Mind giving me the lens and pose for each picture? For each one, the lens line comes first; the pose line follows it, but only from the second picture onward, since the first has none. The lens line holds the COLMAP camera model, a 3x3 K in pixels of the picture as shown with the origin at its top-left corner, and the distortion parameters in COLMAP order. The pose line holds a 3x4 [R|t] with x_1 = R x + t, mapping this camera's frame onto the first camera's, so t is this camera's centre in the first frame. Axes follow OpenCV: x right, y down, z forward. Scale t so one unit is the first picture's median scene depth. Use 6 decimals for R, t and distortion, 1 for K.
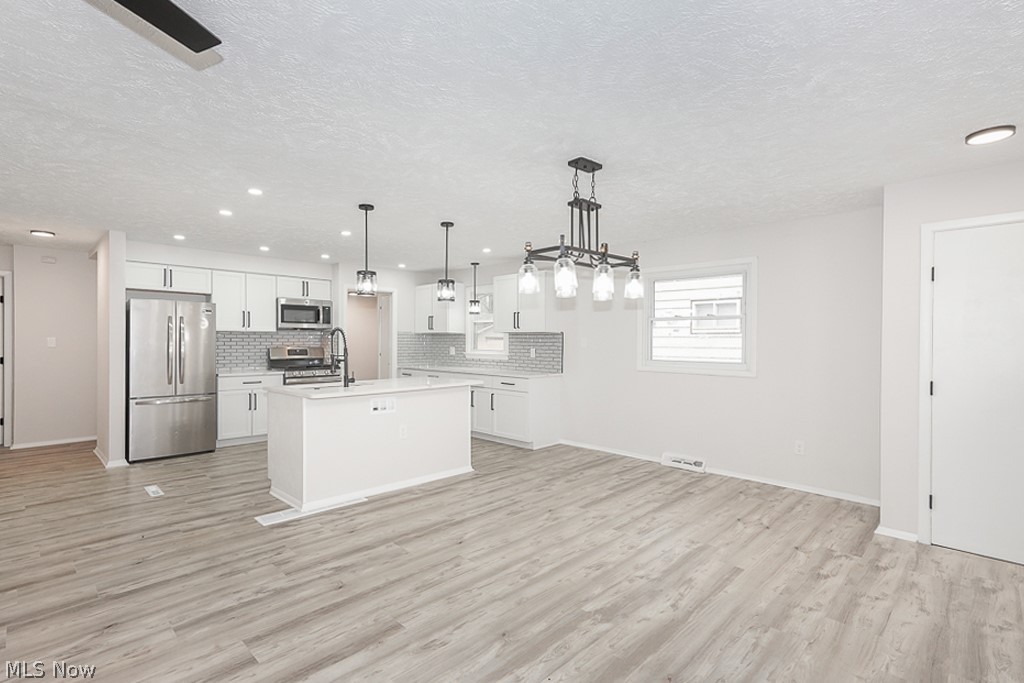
lens RADIAL K [[468.8, 0, 512.0], [0, 468.8, 351.6], [0, 0, 1]] dist [-0.003450, 0.008700]
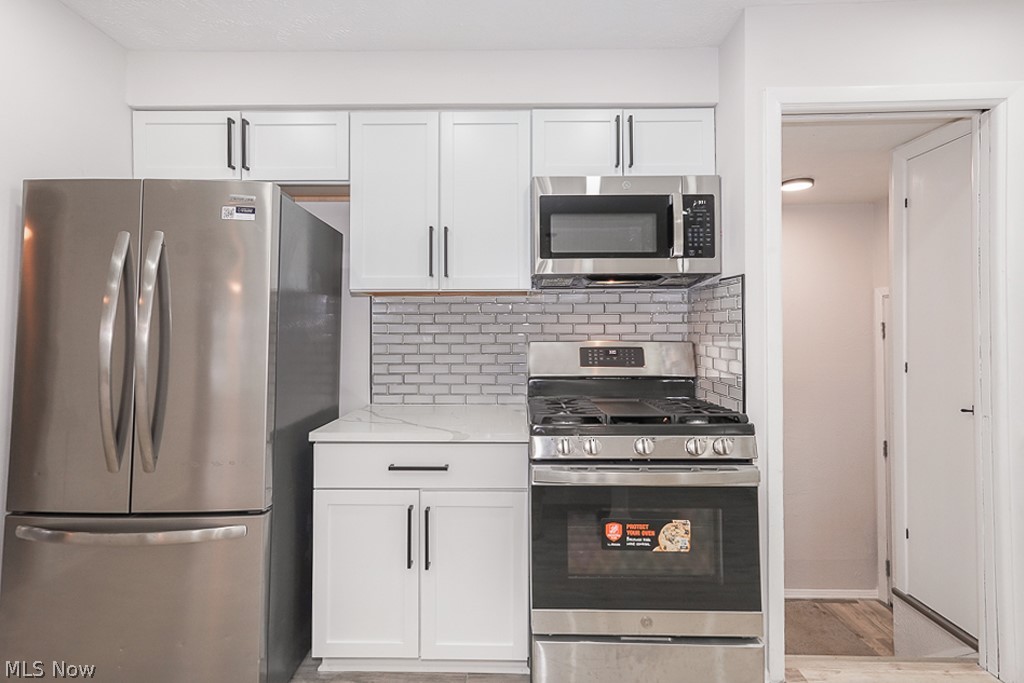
lens RADIAL K [[468.8, 0, 506.2], [0, 468.8, 323.2], [0, 0, 1]] dist [-0.003450, 0.008700]
pose [[0.672211, -0.012672, -0.740251, -0.456703], [-0.010079, 0.999604, -0.026265, -0.020019], [0.740291, 0.025117, 0.671817, 1.248477]]
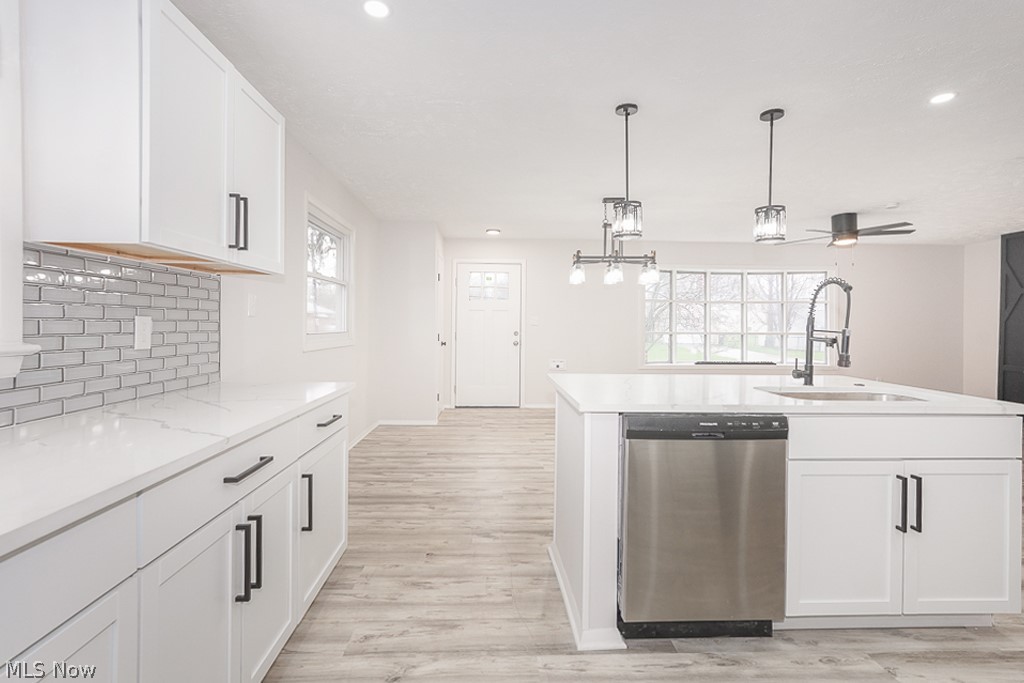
lens RADIAL K [[468.8, 0, 509.1], [0, 468.8, 325.7], [0, 0, 1]] dist [-0.003450, 0.008700]
pose [[-0.717318, -0.016008, 0.696562, -0.488684], [0.002161, 0.999680, 0.025199, -0.013570], [-0.696743, 0.019581, -0.717054, 1.660540]]
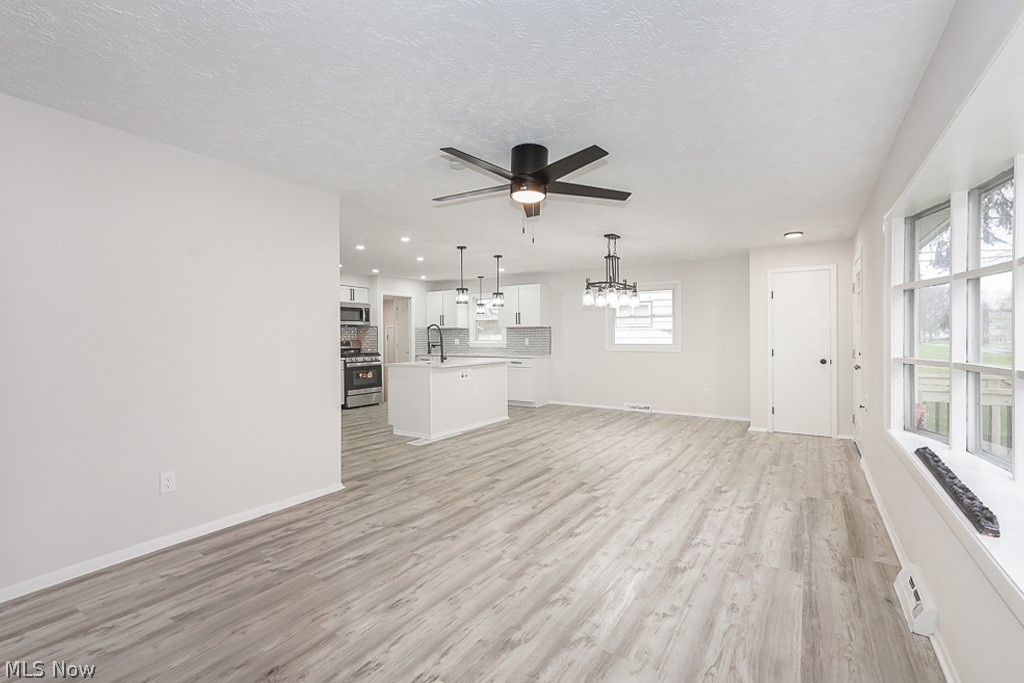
lens RADIAL K [[468.8, 0, 507.0], [0, 468.8, 339.4], [0, 0, 1]] dist [-0.003450, 0.008700]
pose [[0.984573, -0.013198, 0.174477, -0.413000], [0.015999, 0.999765, -0.014658, 0.025656], [-0.174243, 0.017224, 0.984552, -0.540445]]
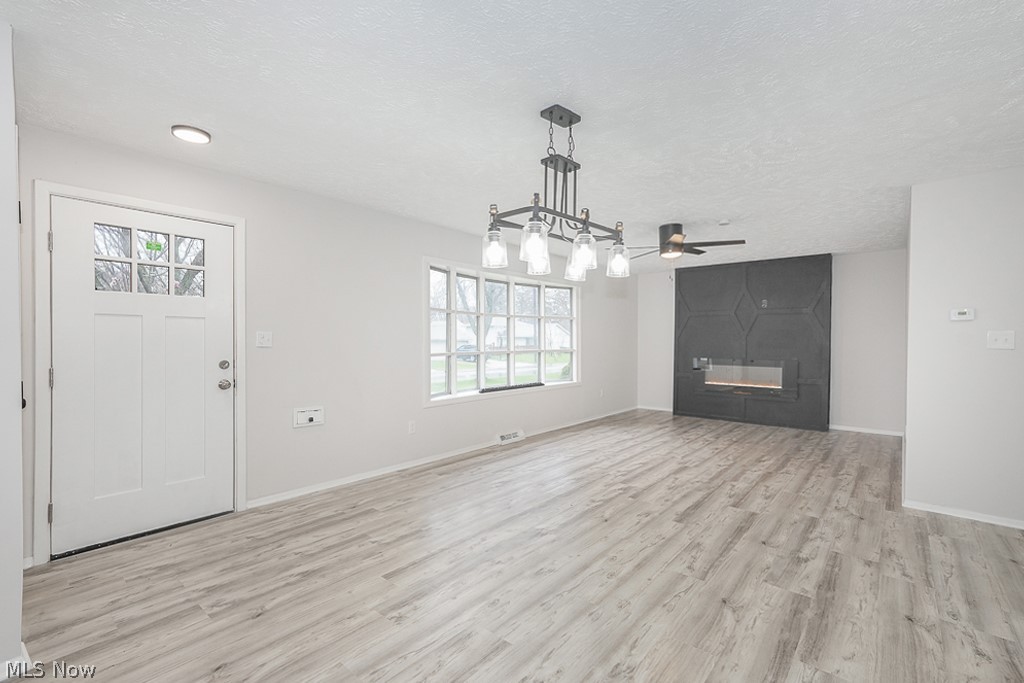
lens RADIAL K [[468.8, 0, 504.8], [0, 468.8, 339.6], [0, 0, 1]] dist [-0.003450, 0.008700]
pose [[-0.998869, -0.010443, -0.046396, 0.204870], [-0.011653, 0.999597, 0.025903, -0.014132], [0.046107, 0.026414, -0.998587, 1.285705]]
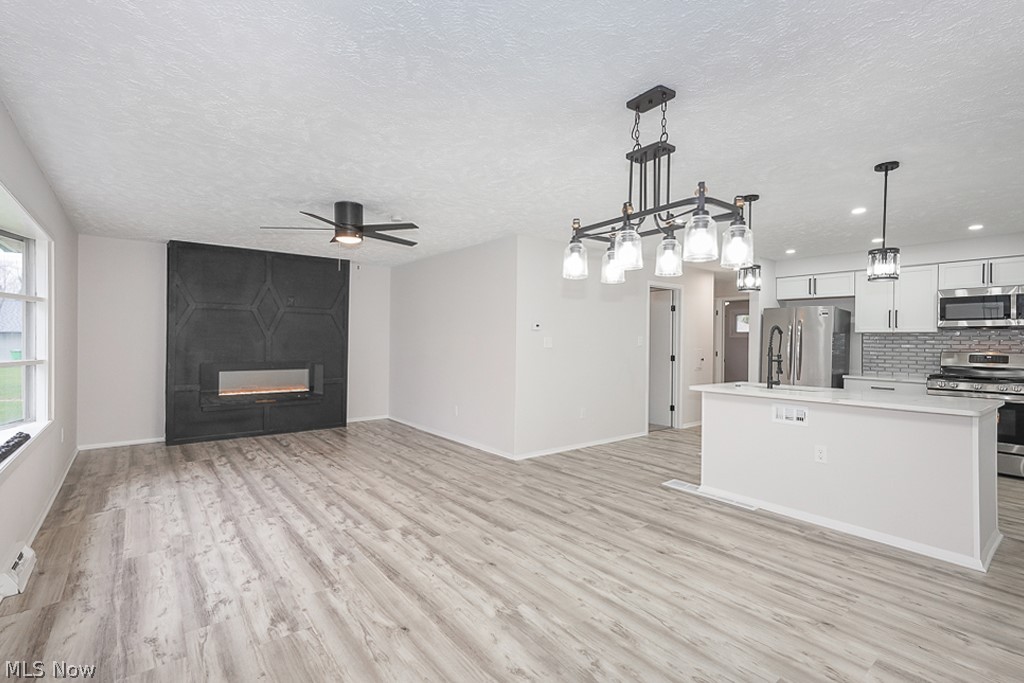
lens RADIAL K [[468.8, 0, 517.4], [0, 468.8, 340.8], [0, 0, 1]] dist [-0.003450, 0.008700]
pose [[-0.136762, -0.007994, -0.990572, 0.646761], [-0.030995, 0.999512, -0.003787, -0.002097], [0.990119, 0.030185, -0.136943, 0.623535]]
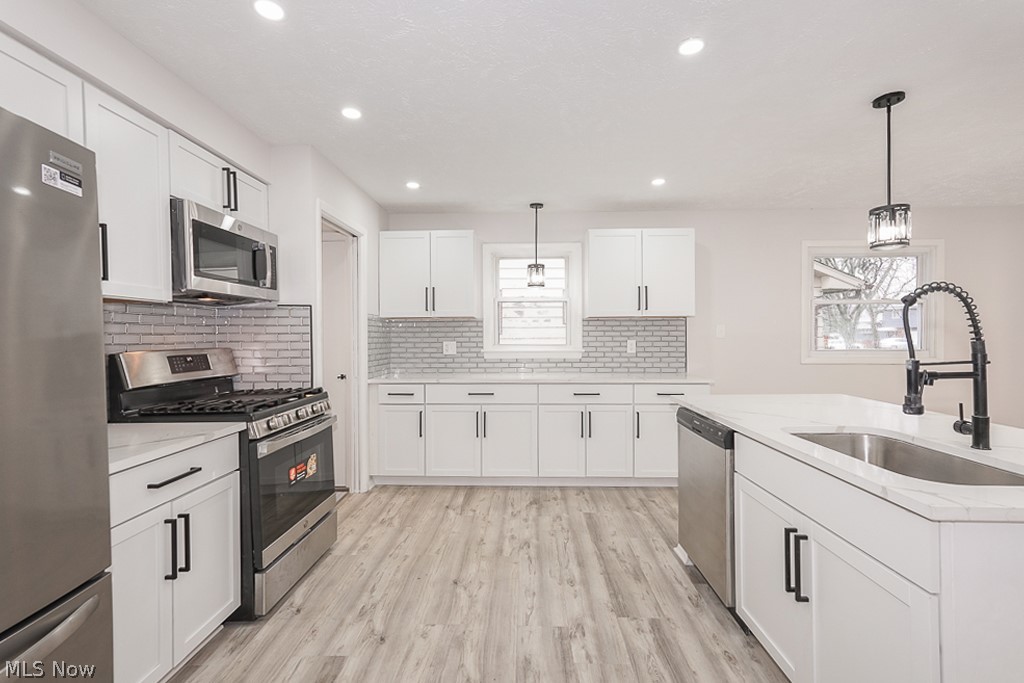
lens RADIAL K [[468.8, 0, 495.4], [0, 468.8, 337.9], [0, 0, 1]] dist [-0.003450, 0.008700]
pose [[0.771678, -0.014496, 0.635848, -0.857041], [0.023668, 0.999702, -0.005933, -0.017070], [-0.635573, 0.019628, 0.771792, 0.972285]]
